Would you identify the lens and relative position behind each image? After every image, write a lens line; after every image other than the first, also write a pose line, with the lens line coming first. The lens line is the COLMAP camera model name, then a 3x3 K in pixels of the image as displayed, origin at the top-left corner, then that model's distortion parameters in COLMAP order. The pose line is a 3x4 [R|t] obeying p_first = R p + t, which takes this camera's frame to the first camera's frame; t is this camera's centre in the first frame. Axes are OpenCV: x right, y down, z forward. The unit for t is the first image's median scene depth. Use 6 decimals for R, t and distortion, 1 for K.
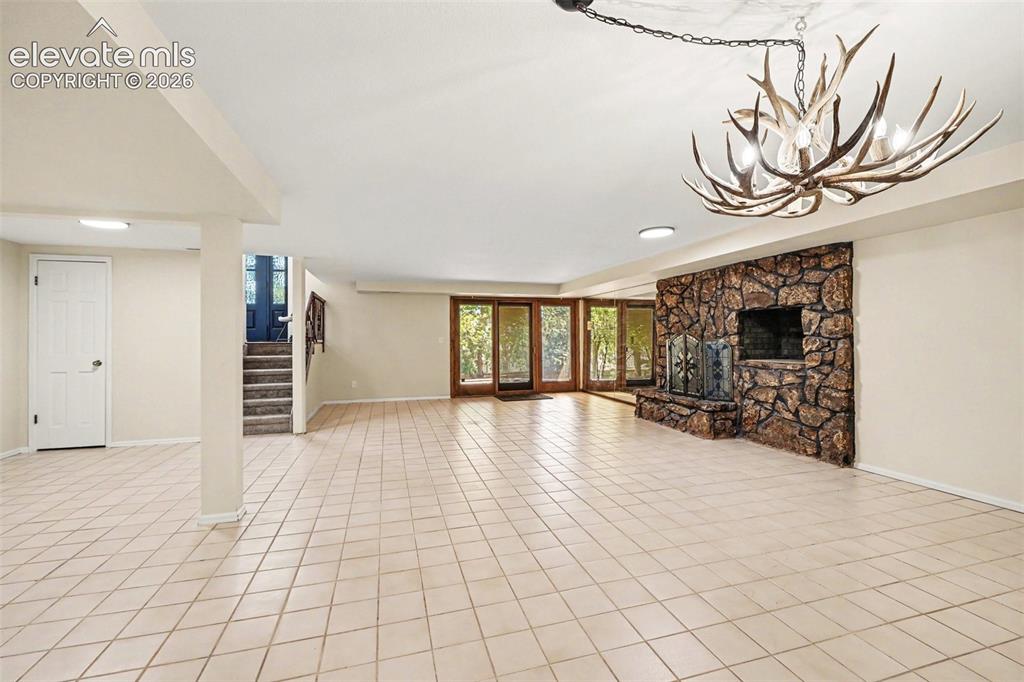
lens RADIAL K [[435.9, 0, 512.0], [0, 435.9, 341.0], [0, 0, 1]] dist [-0.000632, -0.000082]
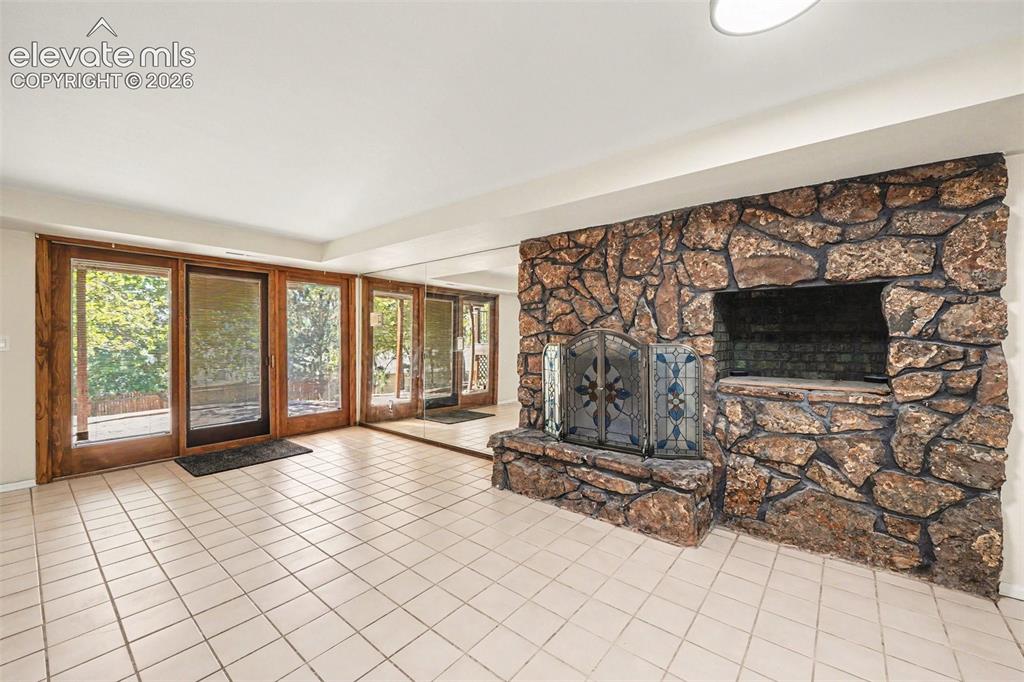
lens RADIAL K [[406.7, 0, 504.2], [0, 406.7, 340.9], [0, 0, 1]] dist [-0.002088, -0.000225]
pose [[0.832166, 0.005639, 0.554497, 0.019837], [-0.003408, 0.999981, -0.005056, -0.004593], [-0.554516, 0.002318, 0.832170, 0.728281]]
